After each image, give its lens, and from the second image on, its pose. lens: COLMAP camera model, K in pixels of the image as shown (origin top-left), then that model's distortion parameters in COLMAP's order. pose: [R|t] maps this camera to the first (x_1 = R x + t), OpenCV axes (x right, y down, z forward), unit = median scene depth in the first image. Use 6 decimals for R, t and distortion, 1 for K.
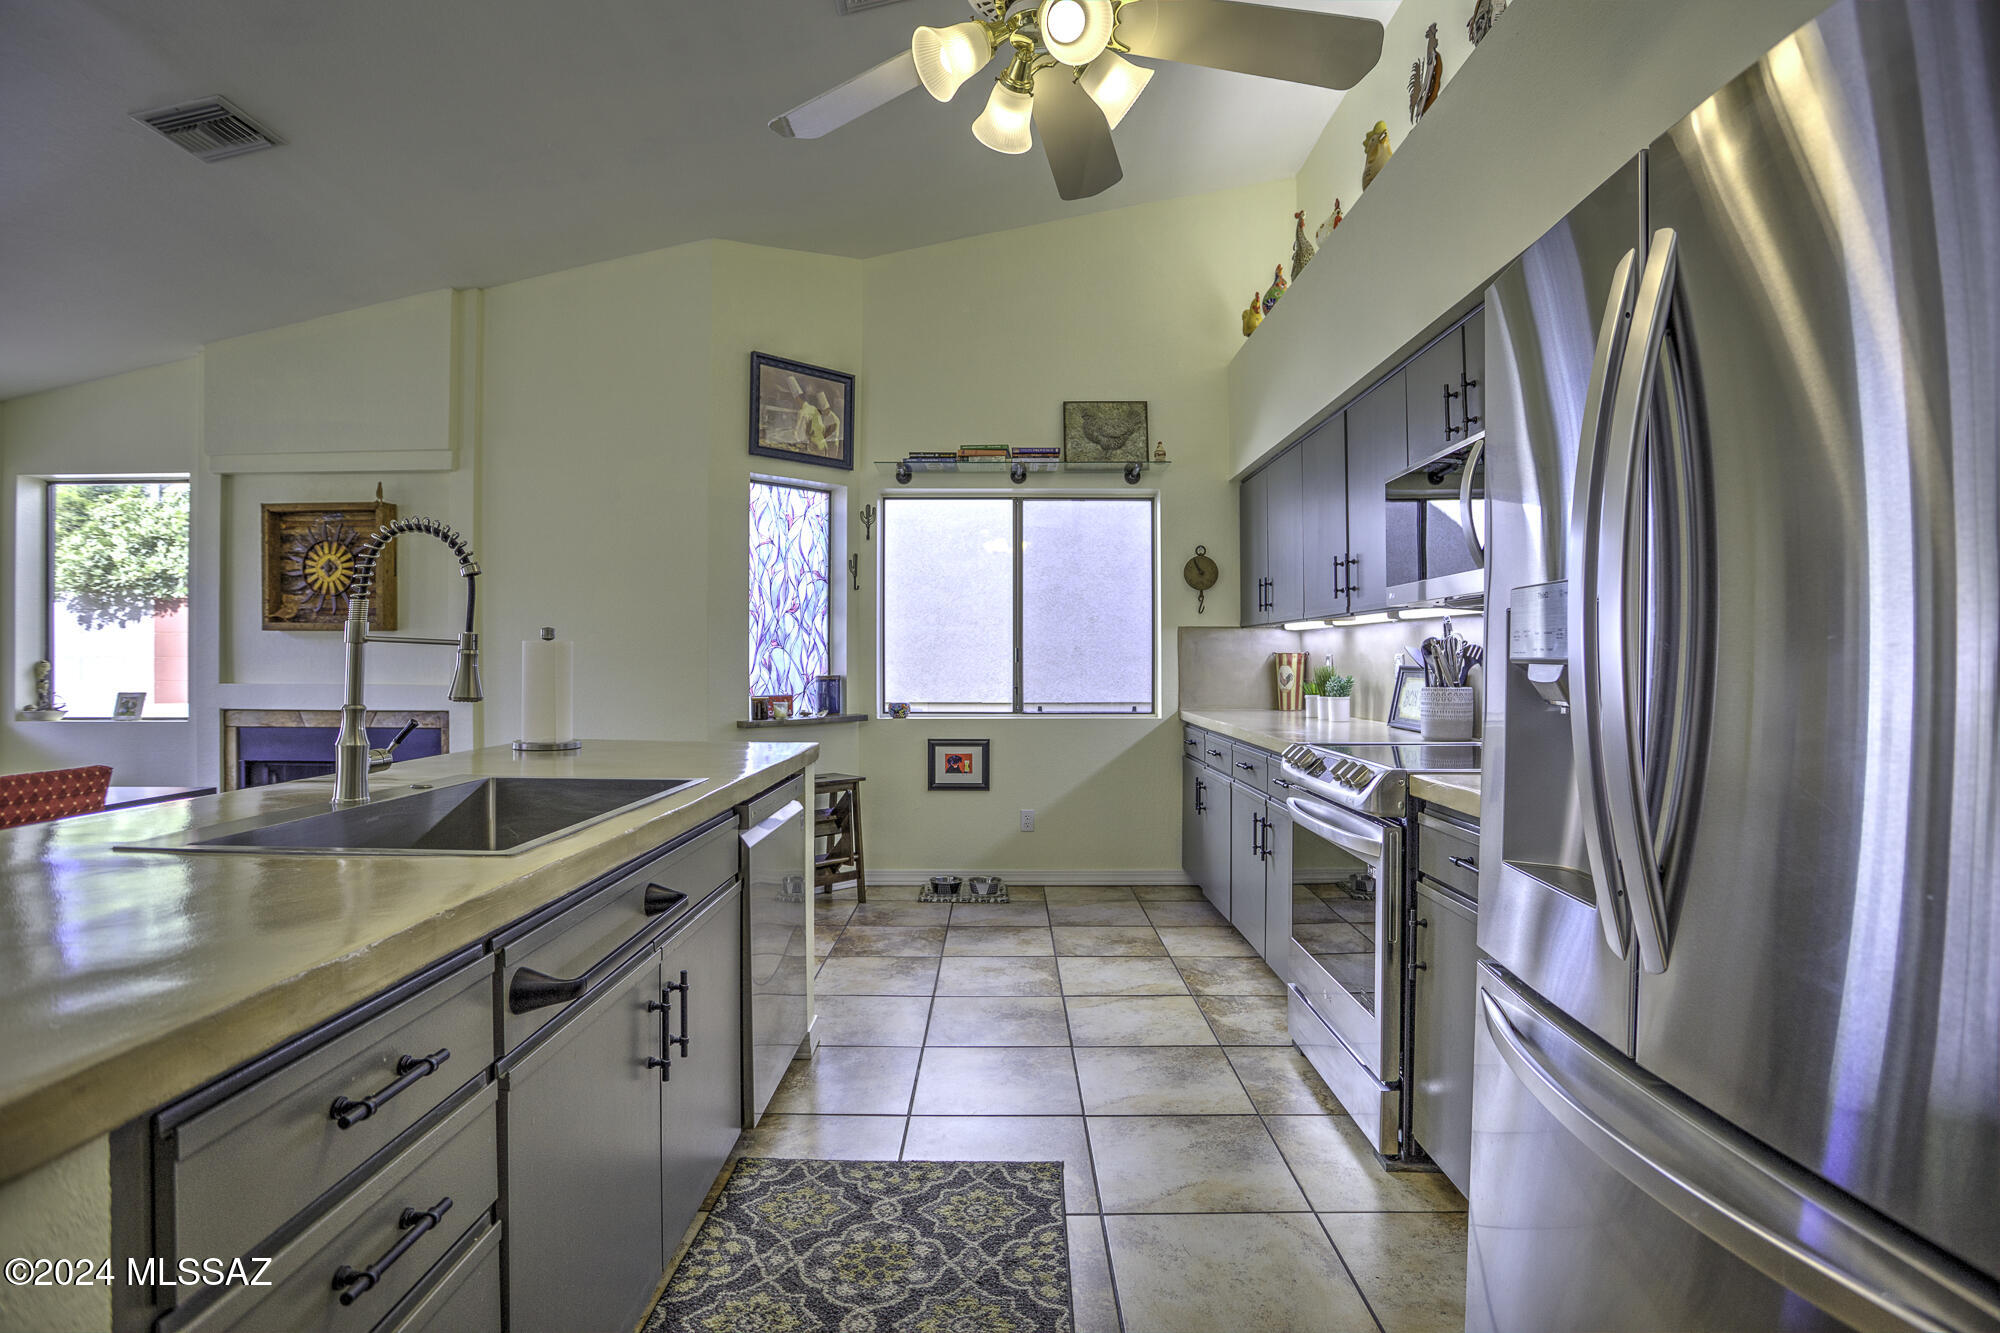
lens RADIAL K [[973.8, 0, 991.6], [0, 973.8, 659.0], [0, 0, 1]] dist [-0.076071, 0.033597]
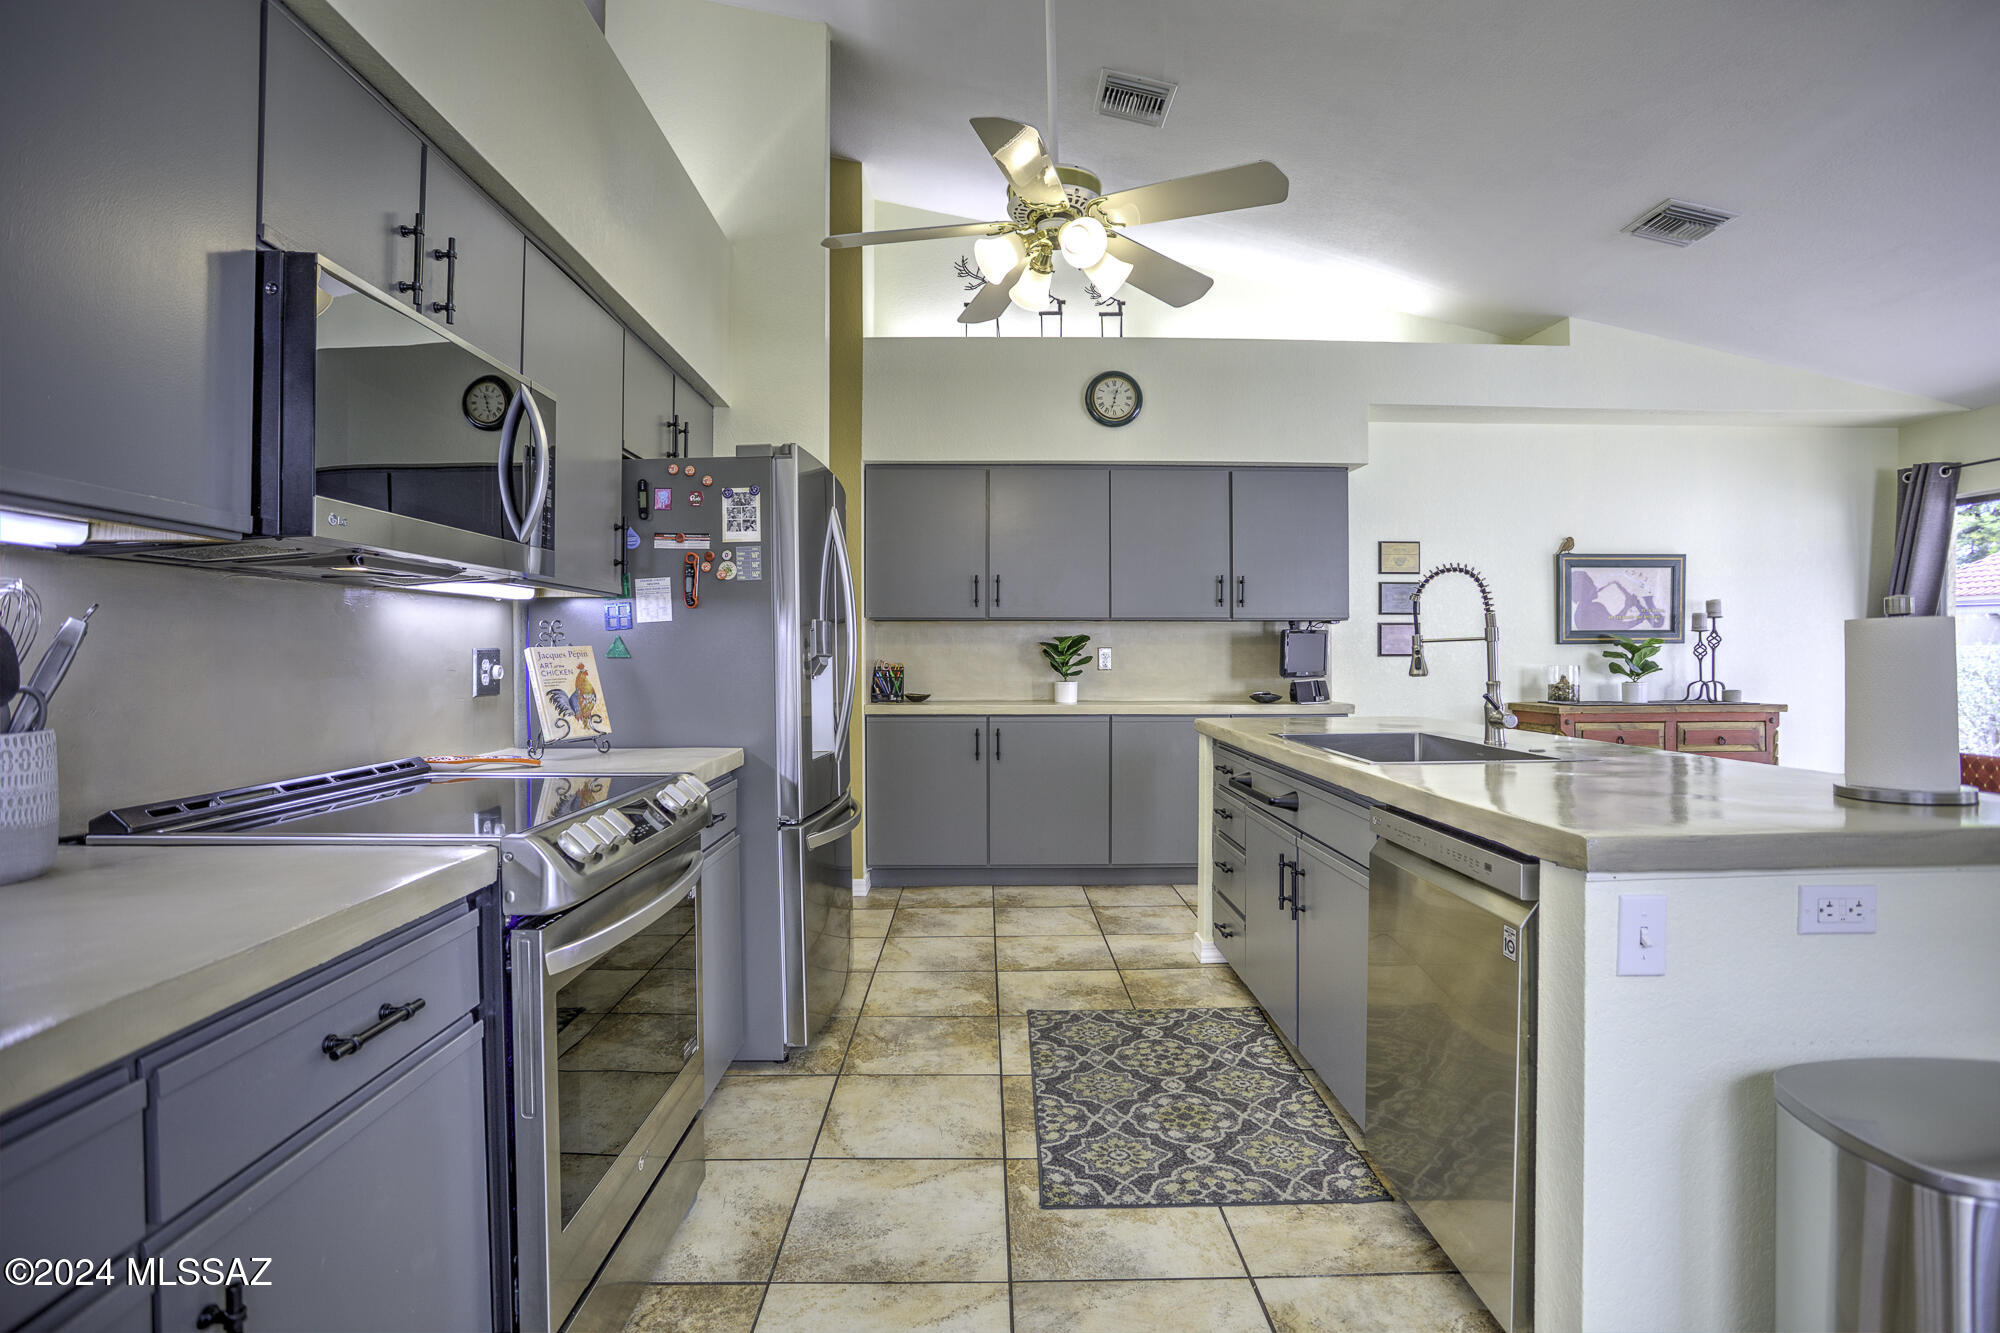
lens RADIAL K [[973.8, 0, 991.6], [0, 973.8, 659.0], [0, 0, 1]] dist [-0.076071, 0.033597]
pose [[-0.999750, 0.005694, -0.021642, 0.063405], [0.005626, 0.999979, 0.003205, 0.001345], [0.021660, 0.003082, -0.999761, 0.878977]]
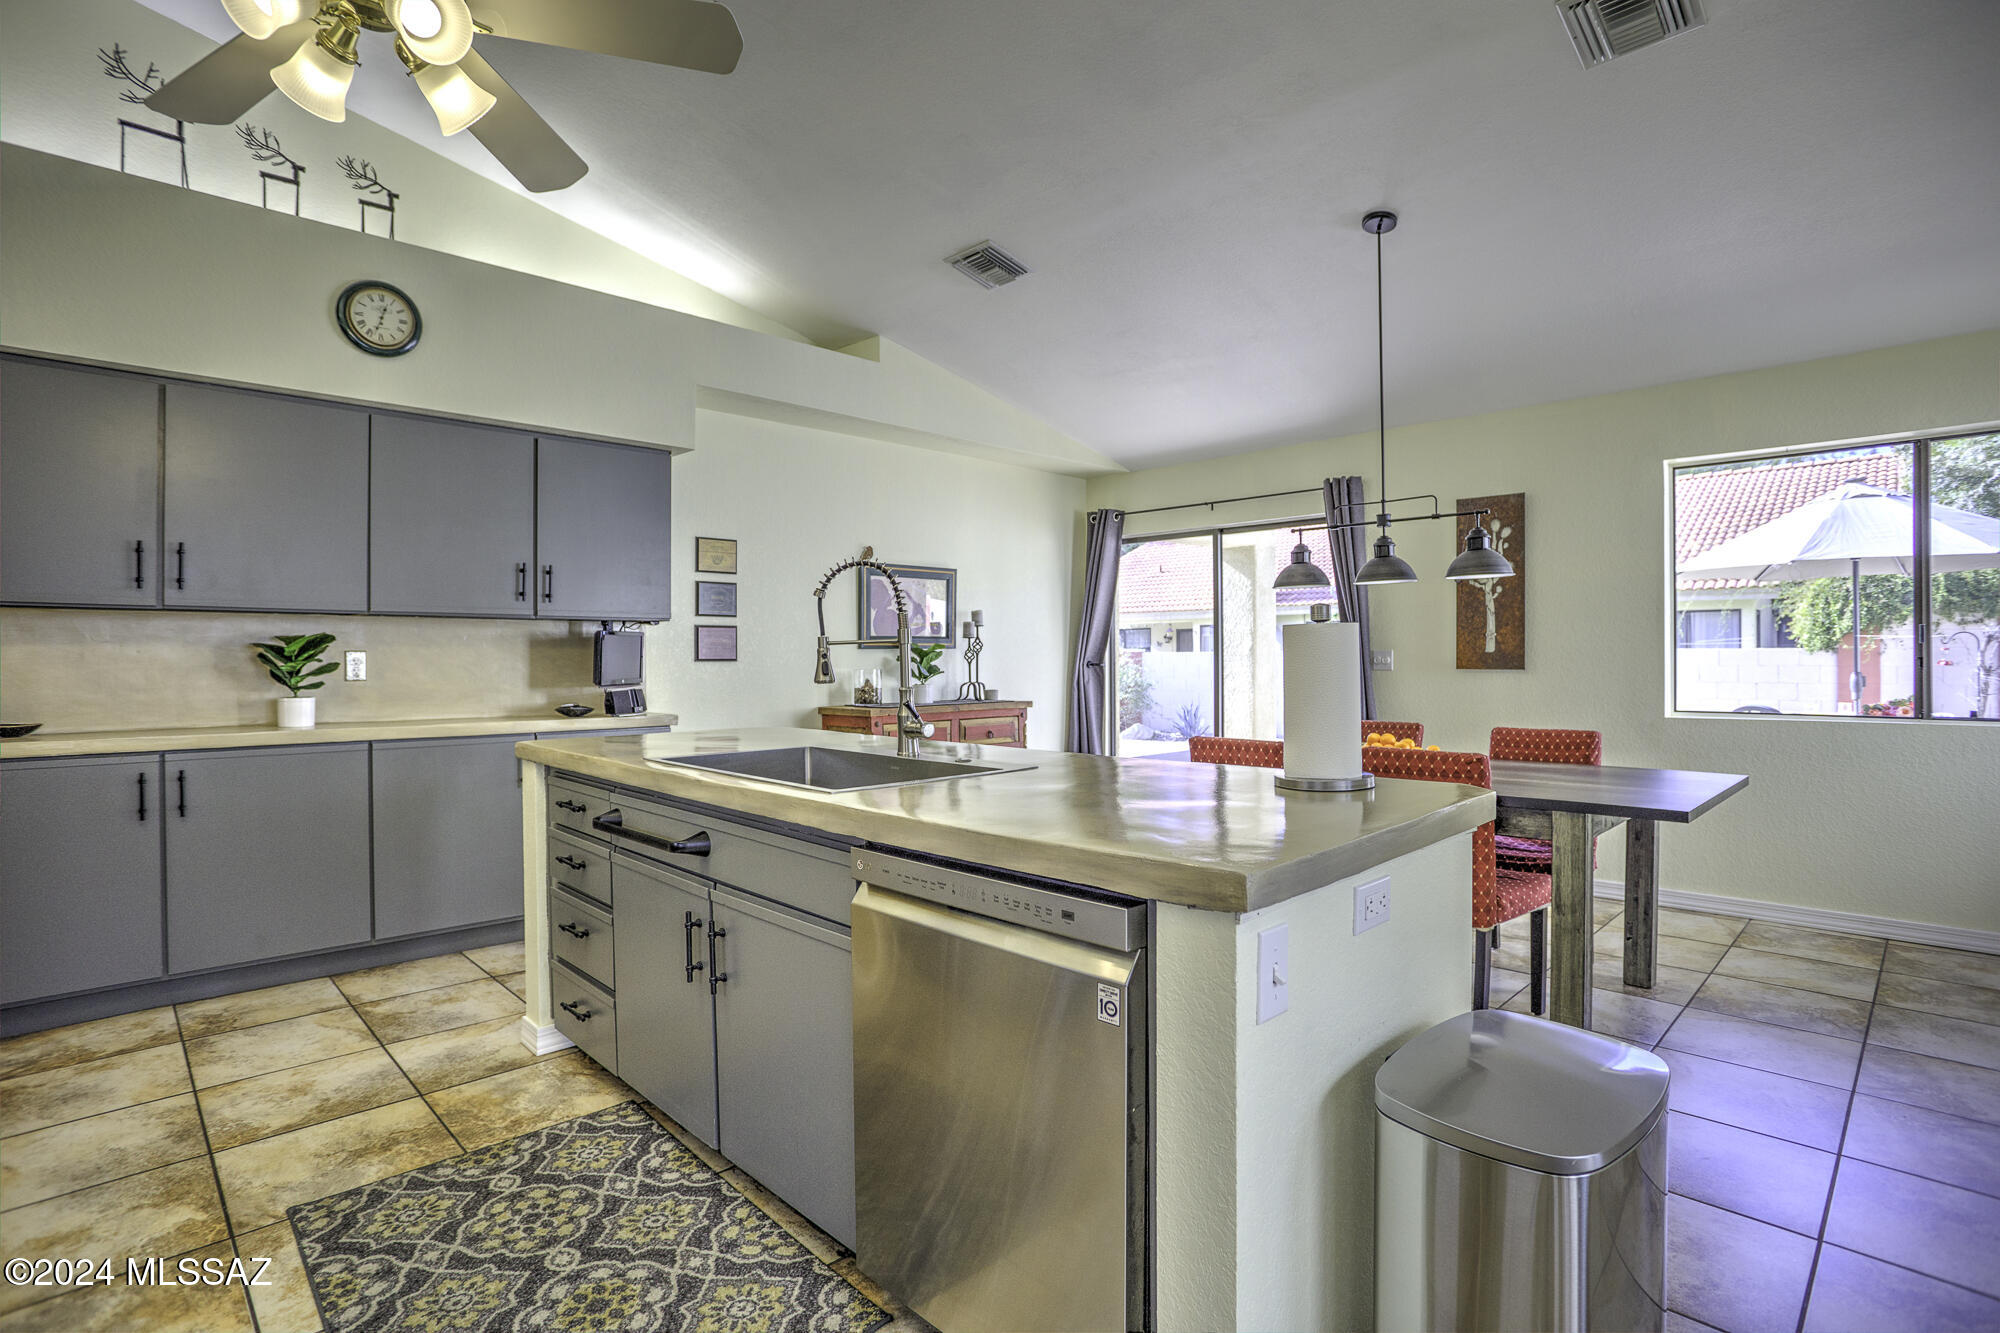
lens RADIAL K [[973.8, 0, 991.6], [0, 973.8, 659.0], [0, 0, 1]] dist [-0.076071, 0.033597]
pose [[-0.709636, 0.007312, -0.704530, 0.093736], [0.007741, 0.999967, 0.002581, 0.001625], [0.704526, -0.003622, -0.709669, 0.735436]]
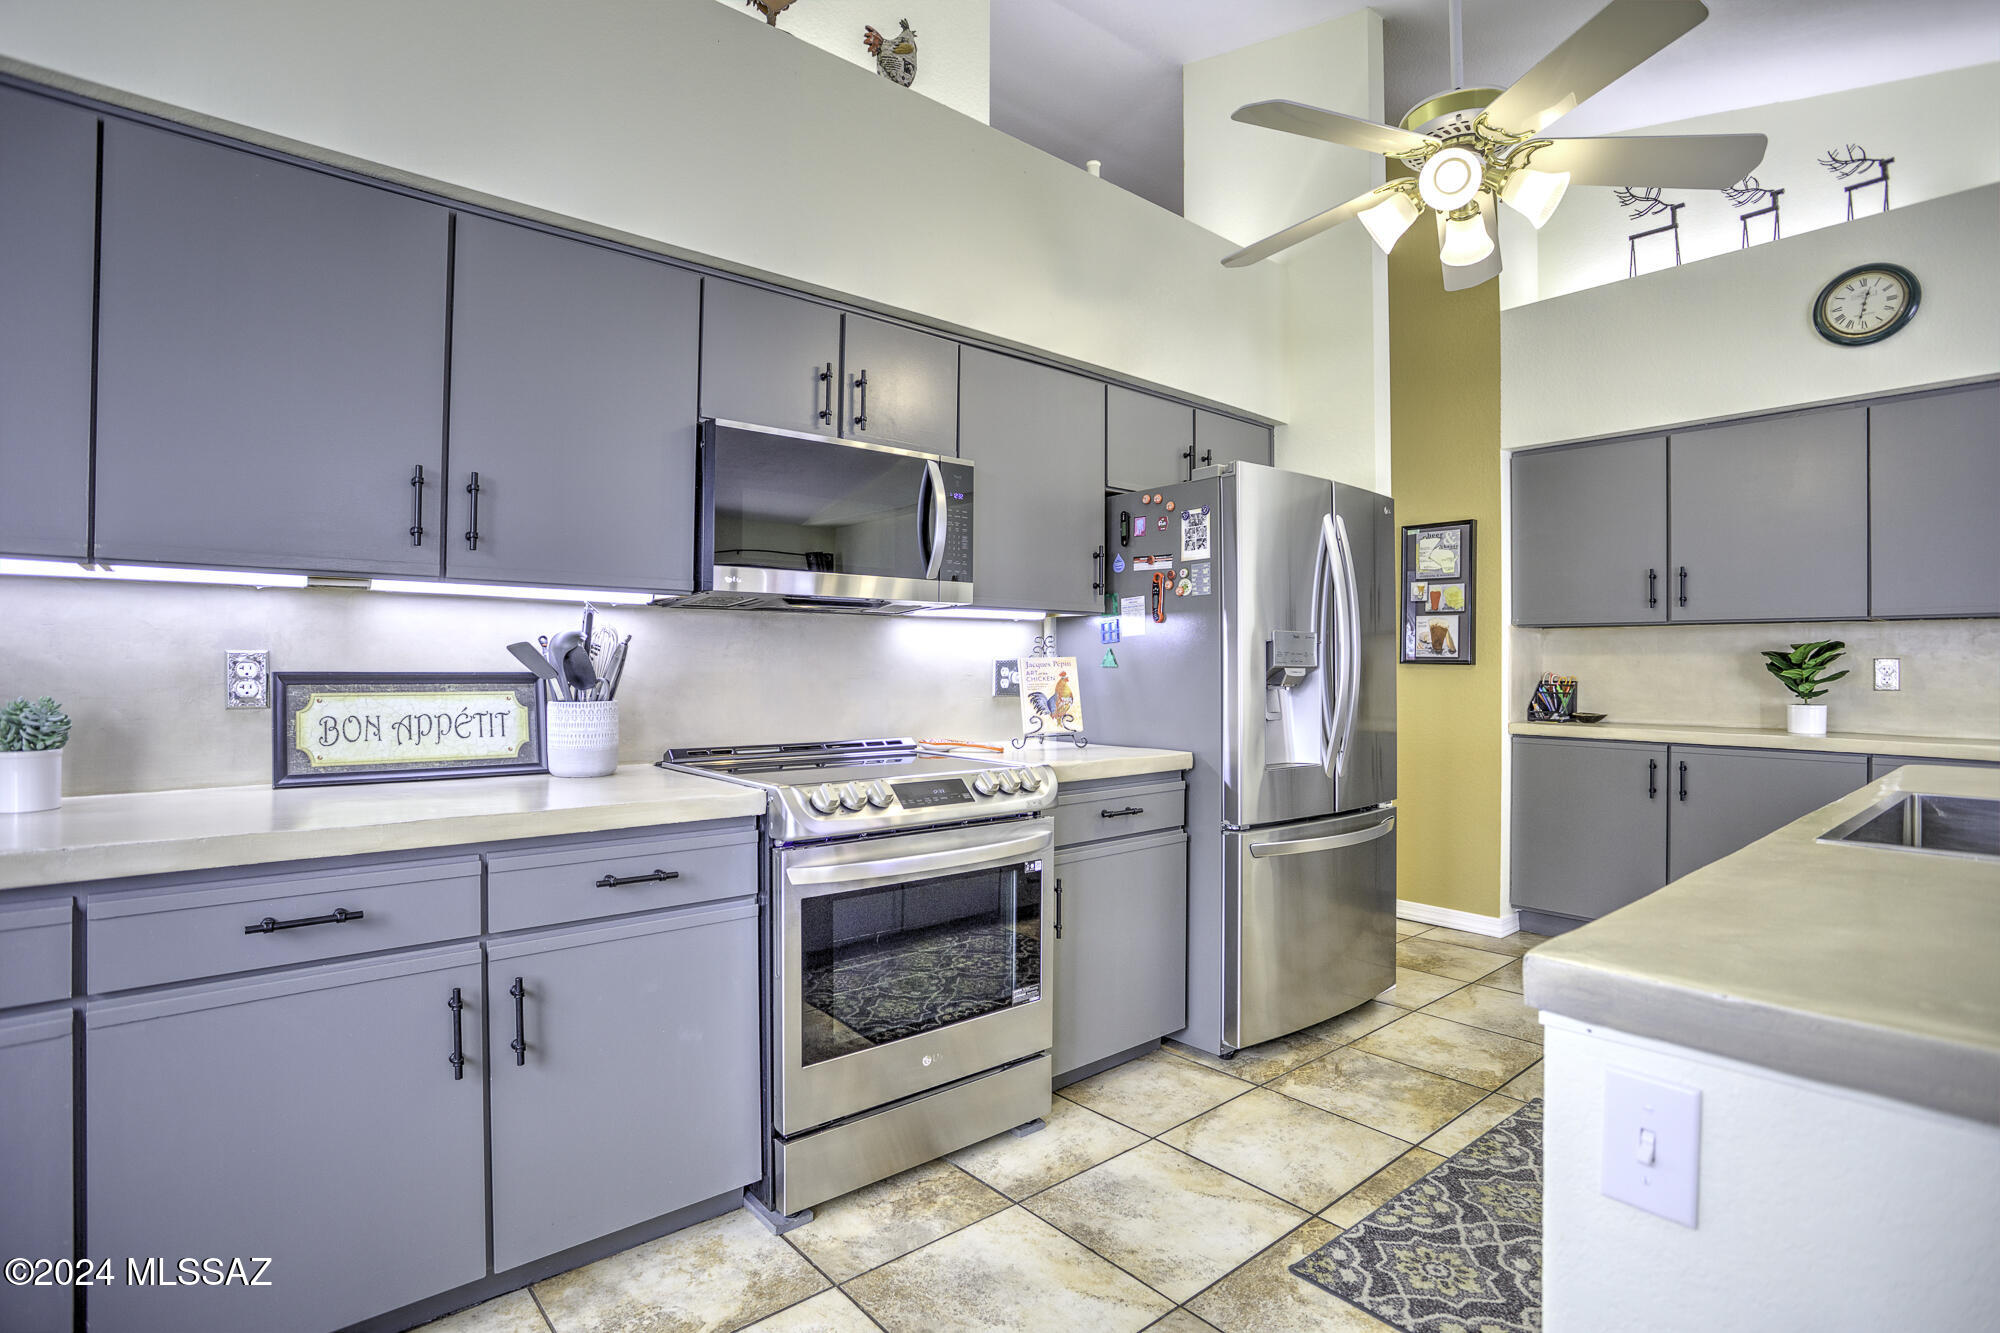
lens RADIAL K [[968.1, 0, 994.2], [0, 968.1, 660.8], [0, 0, 1]] dist [-0.066602, 0.023375]
pose [[-0.654604, 0.004249, 0.755960, -0.175223], [-0.002631, 0.999965, -0.007899, 0.002308], [-0.755967, -0.007160, -0.654570, 0.800703]]
